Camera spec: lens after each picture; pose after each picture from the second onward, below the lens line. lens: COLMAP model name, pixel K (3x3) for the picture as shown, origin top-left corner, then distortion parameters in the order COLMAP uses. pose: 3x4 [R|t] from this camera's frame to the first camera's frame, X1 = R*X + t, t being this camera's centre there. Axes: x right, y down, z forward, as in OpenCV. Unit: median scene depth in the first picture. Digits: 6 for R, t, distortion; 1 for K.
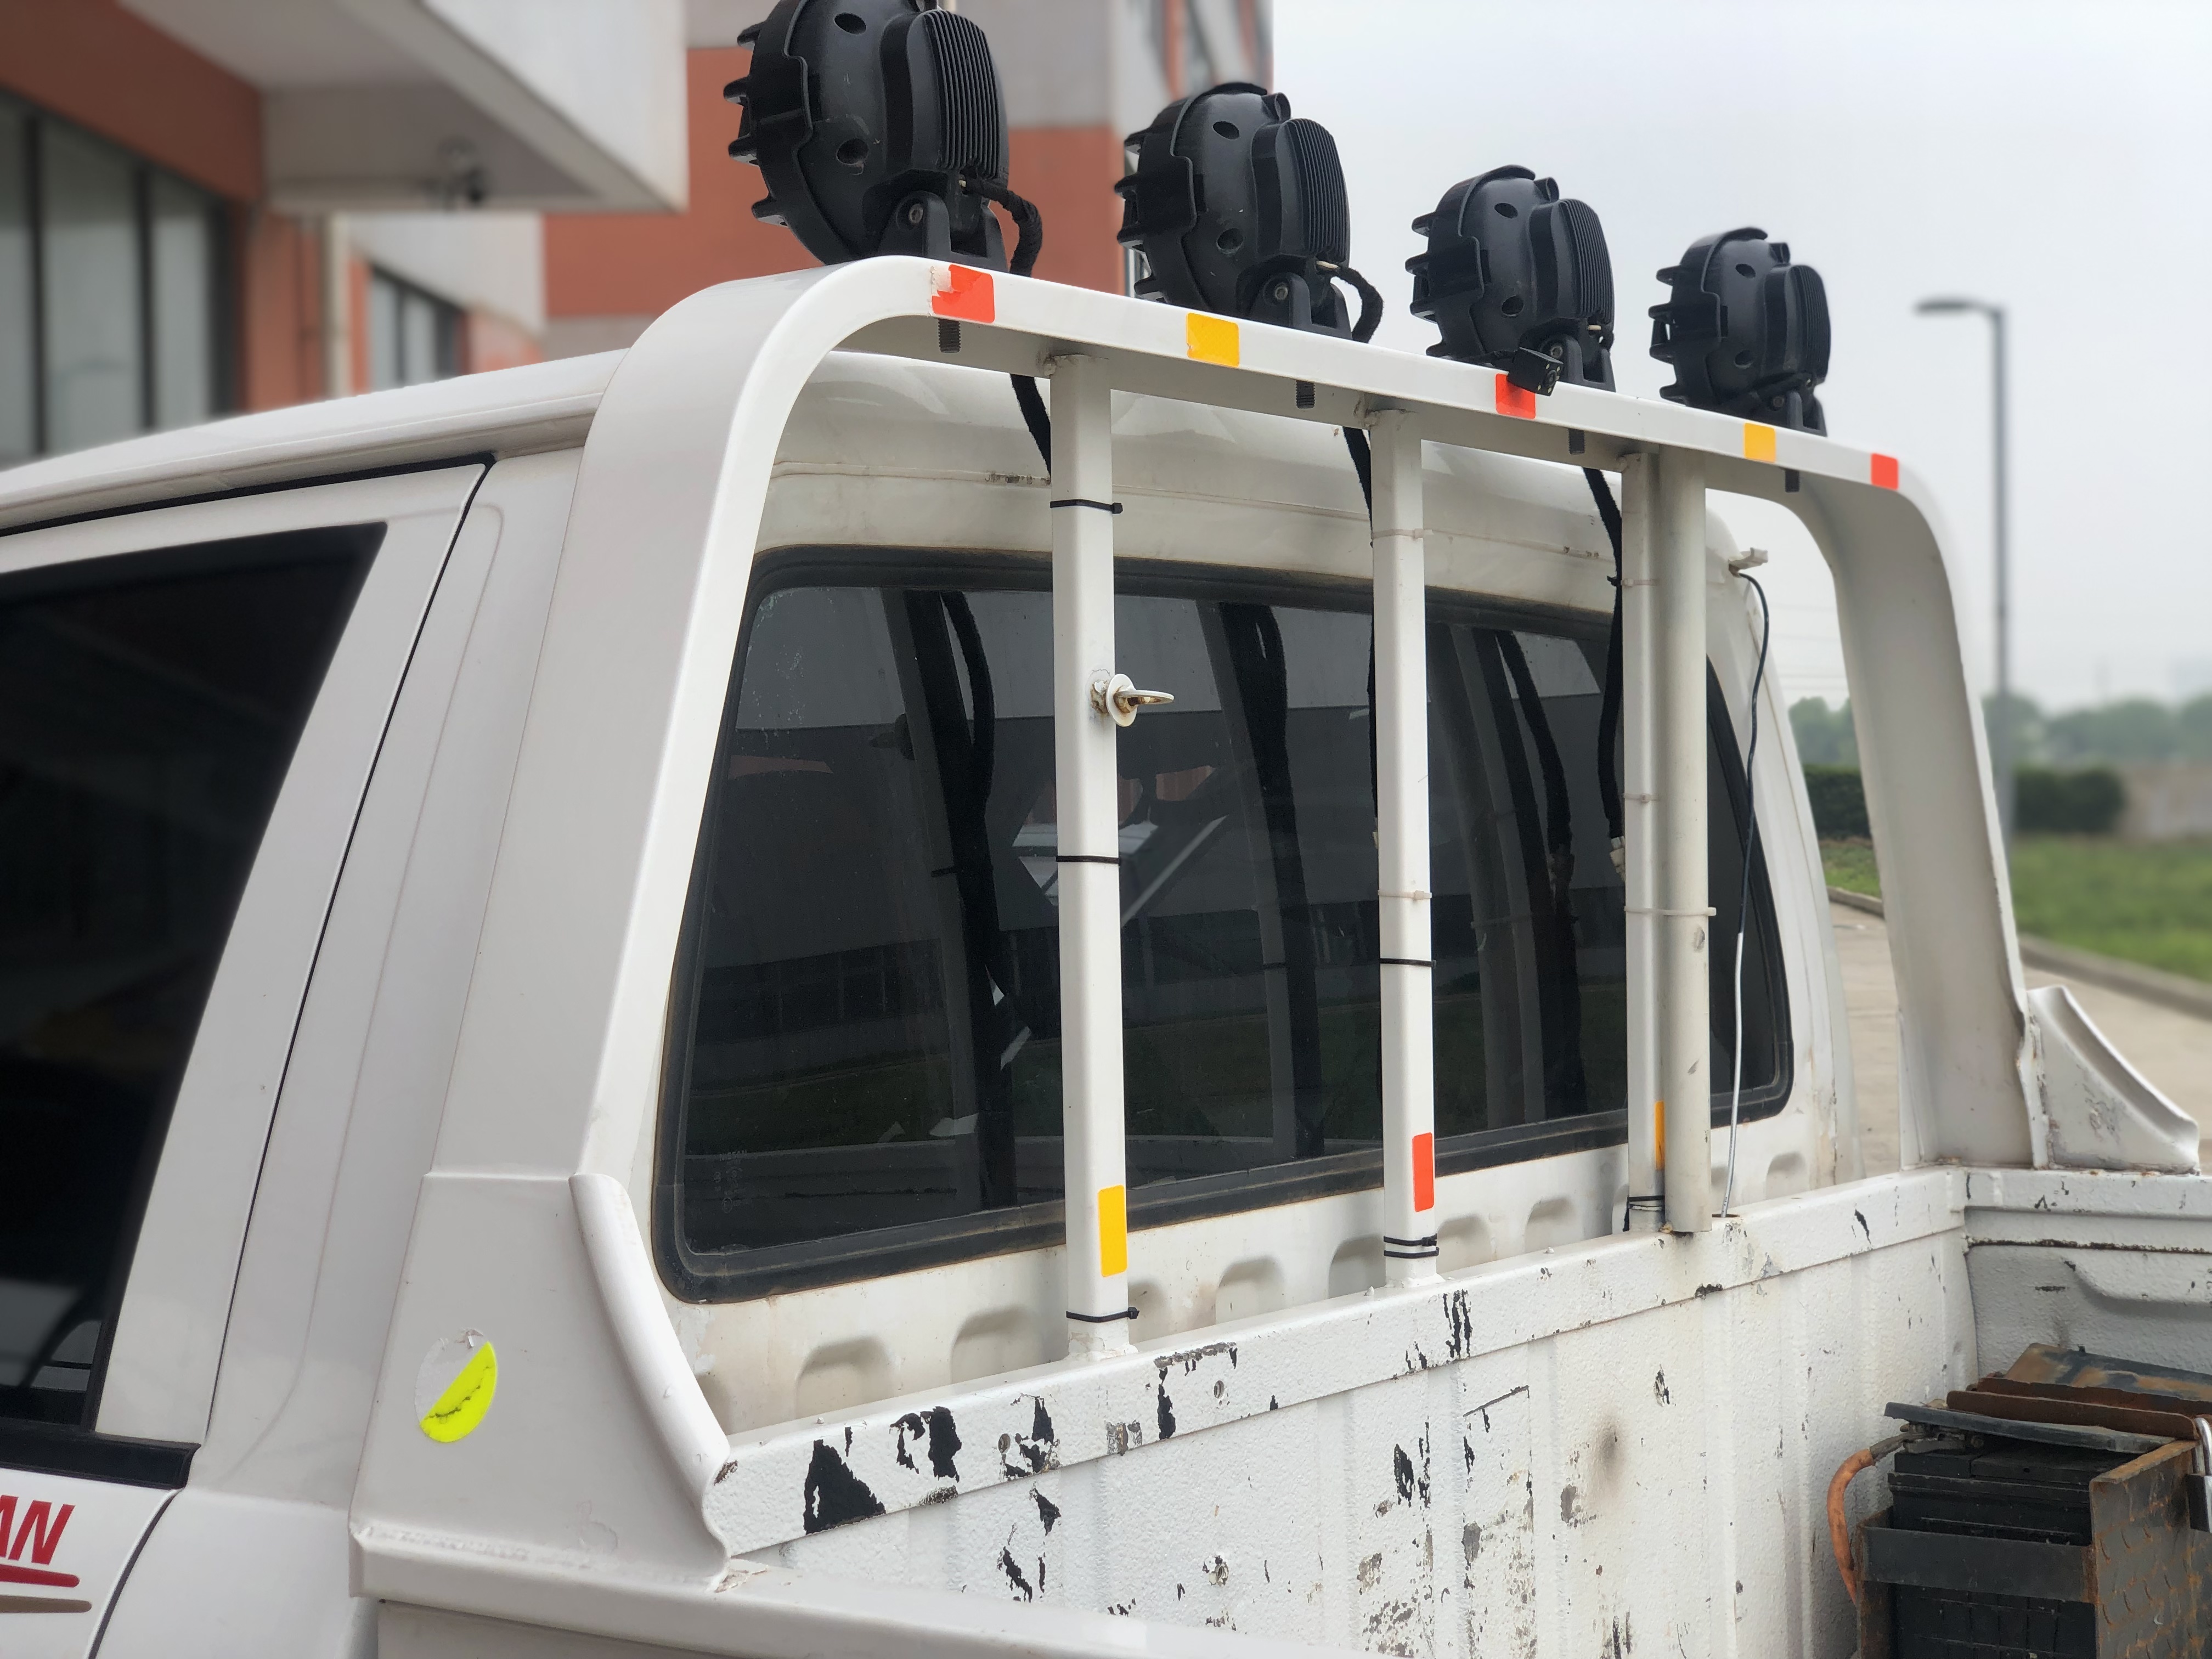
lens RADIAL K [[3508.5, 0, 1106.0], [0, 3508.5, 829.5], [0, 0, 1]] dist [0.152004, -0.677334]
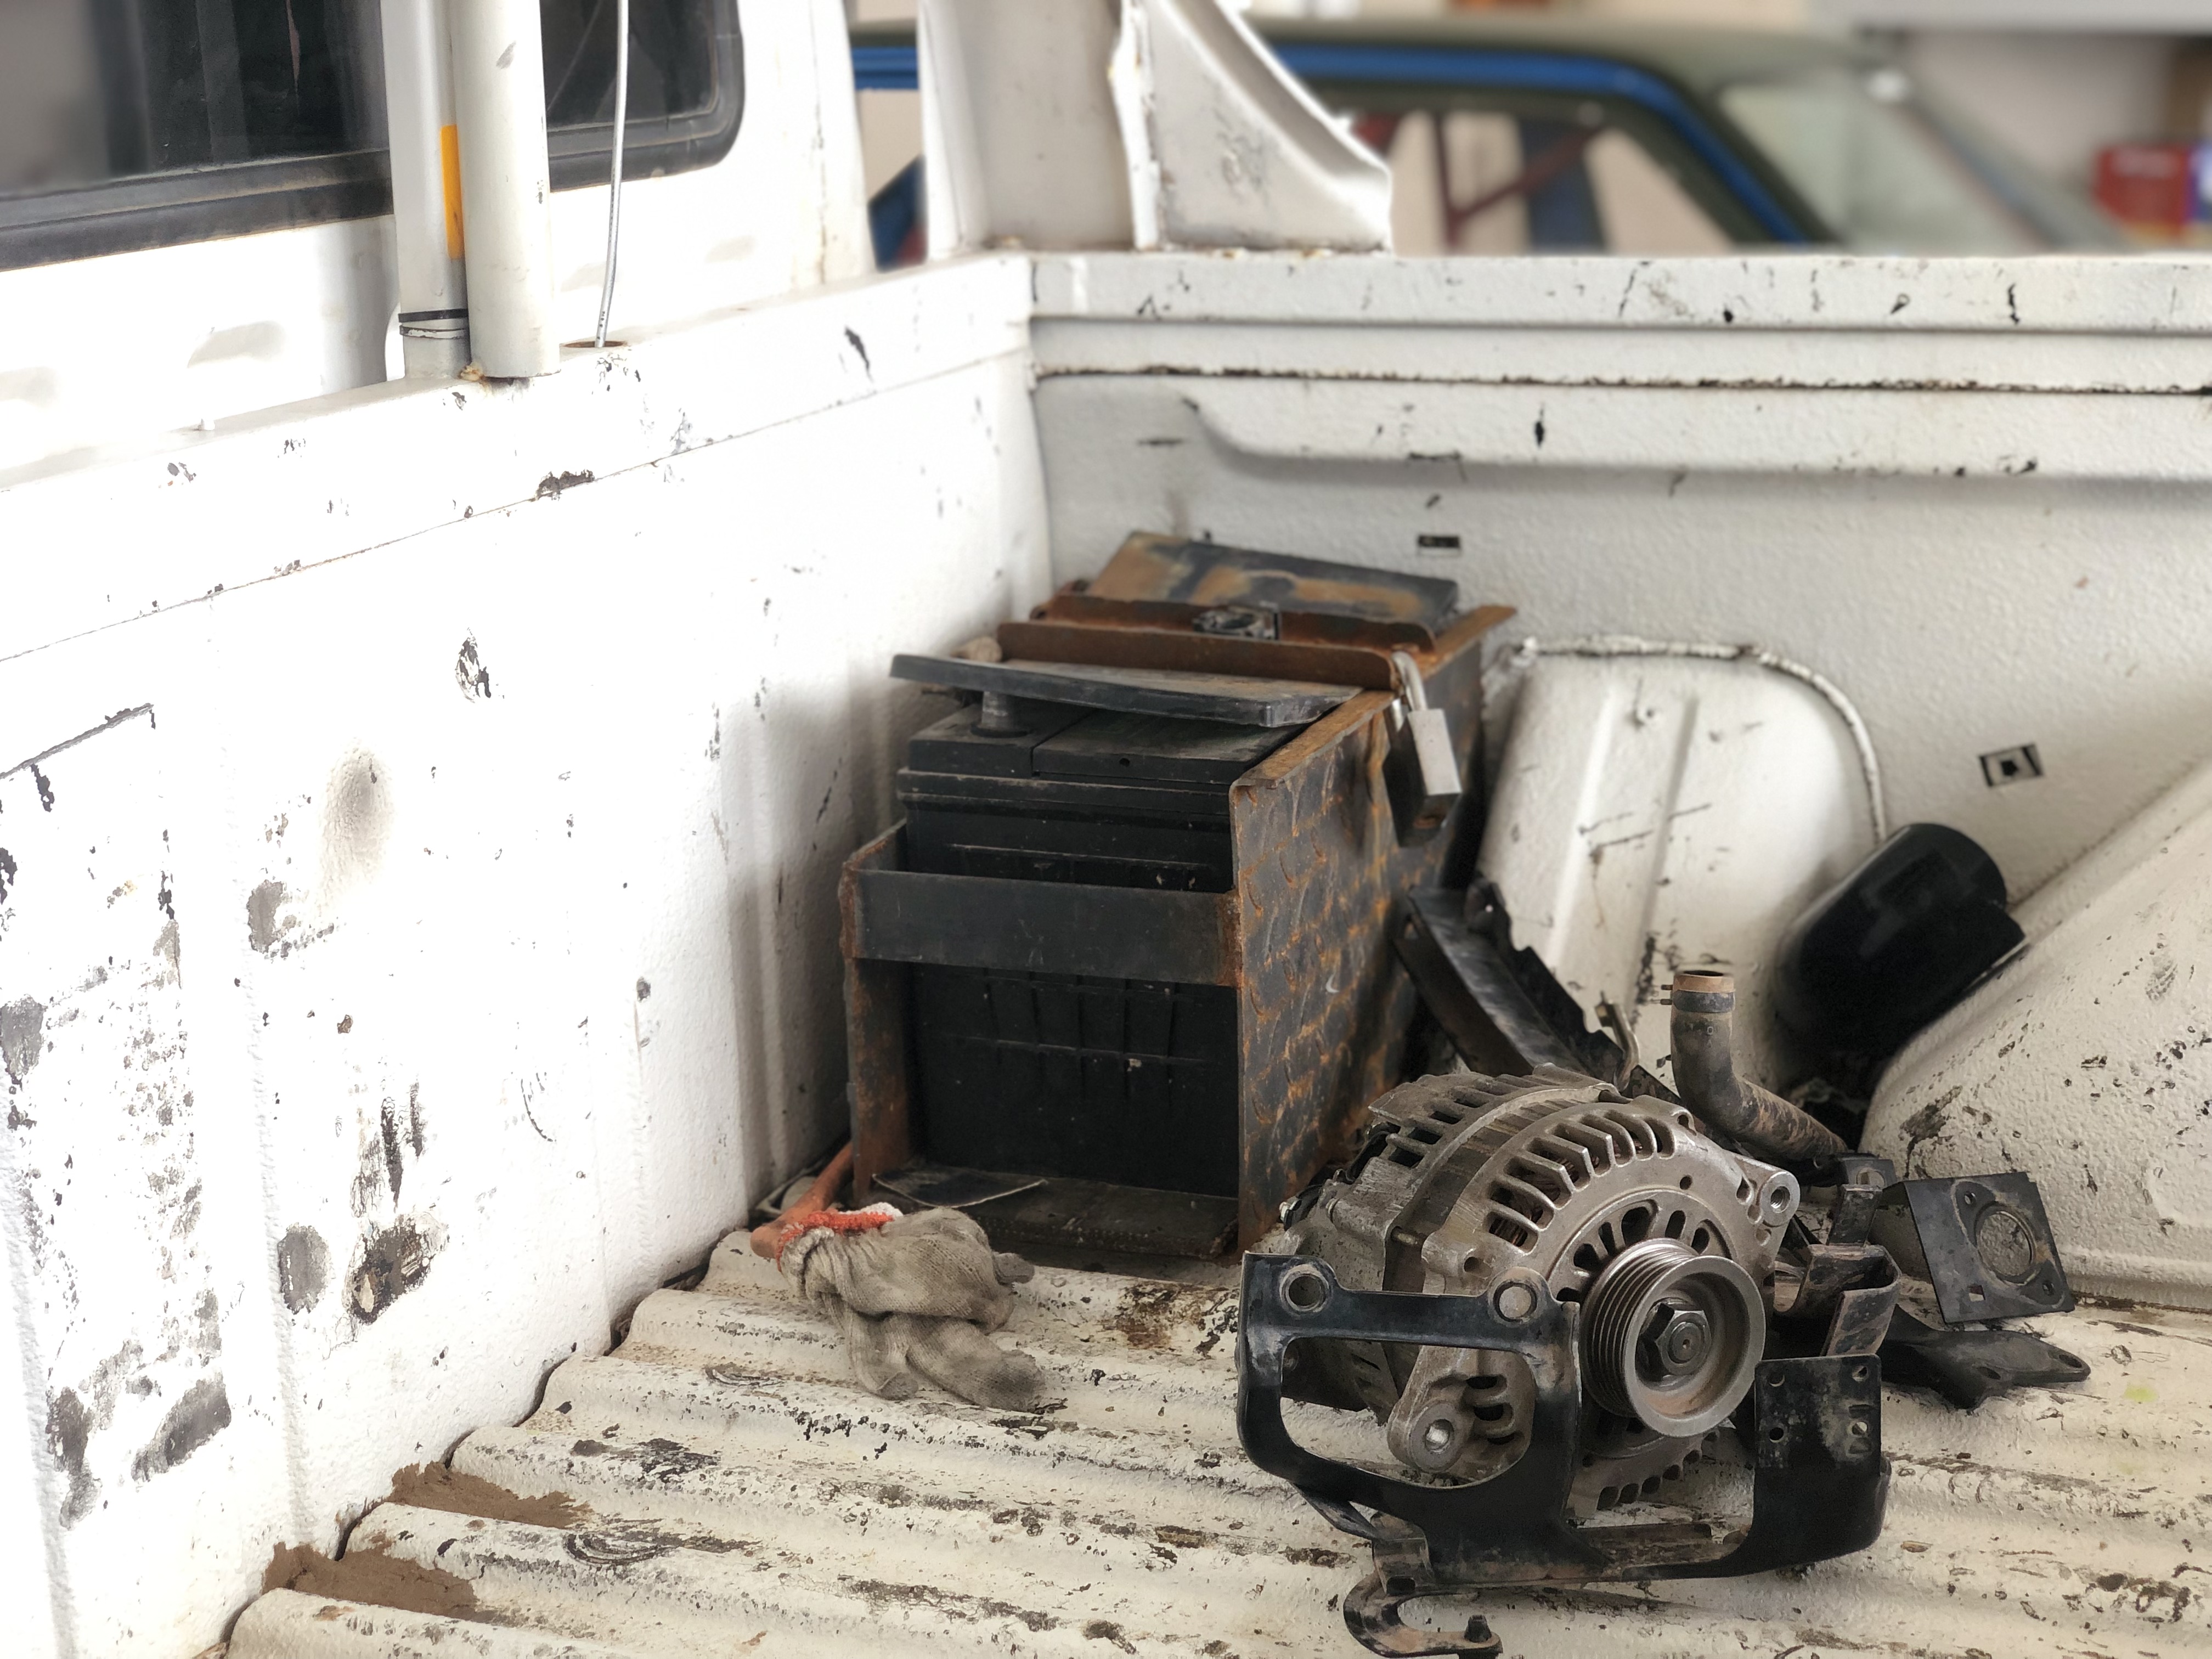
lens RADIAL K [[3508.5, 0, 1106.0], [0, 3508.5, 829.5], [0, 0, 1]] dist [0.152004, -0.677334]
pose [[0.968619, -0.061375, 0.240853, 0.107429], [0.000461, 0.969475, 0.245191, 0.045121], [-0.248549, -0.237386, 0.939080, 0.417098]]
